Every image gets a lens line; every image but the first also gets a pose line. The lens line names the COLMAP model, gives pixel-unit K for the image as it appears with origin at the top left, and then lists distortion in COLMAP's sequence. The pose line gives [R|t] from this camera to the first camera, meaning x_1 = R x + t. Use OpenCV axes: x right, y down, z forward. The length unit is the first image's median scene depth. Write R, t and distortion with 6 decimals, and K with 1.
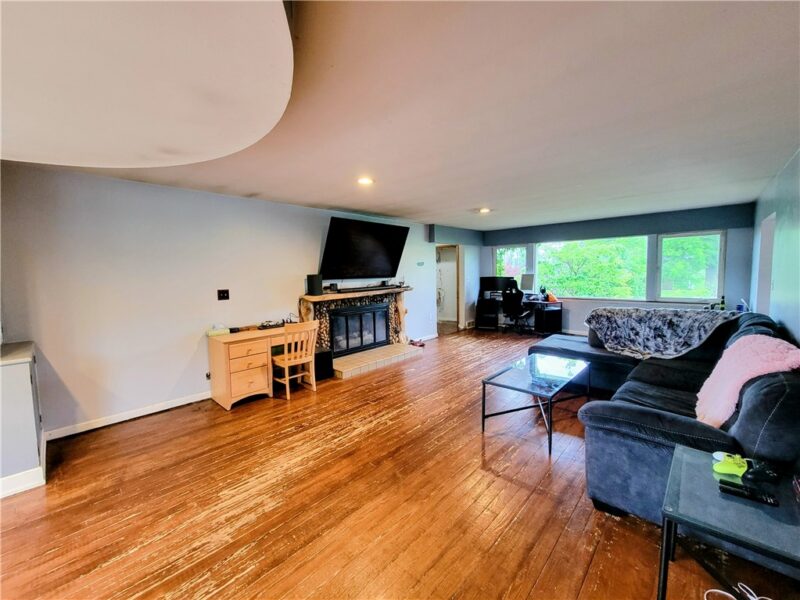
lens RADIAL K [[325.3, 0, 400.9], [0, 325.3, 300.7], [0, 0, 1]] dist [0.001910, -0.002737]
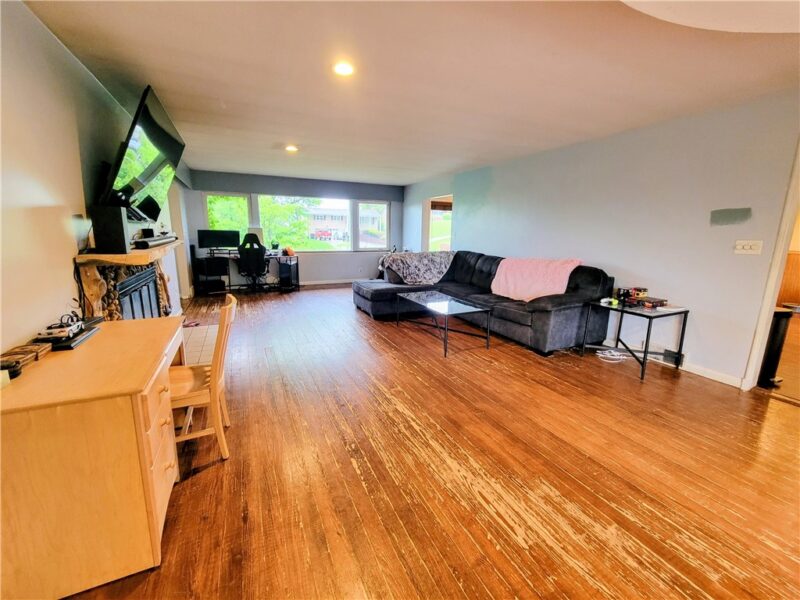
lens RADIAL K [[325.3, 0, 396.9], [0, 325.3, 295.4], [0, 0, 1]] dist [0.001910, -0.002737]
pose [[0.374376, -0.153388, 0.914502, -1.119119], [0.061390, 0.988160, 0.140611, 0.009818], [-0.925243, 0.003500, 0.379360, 0.959719]]
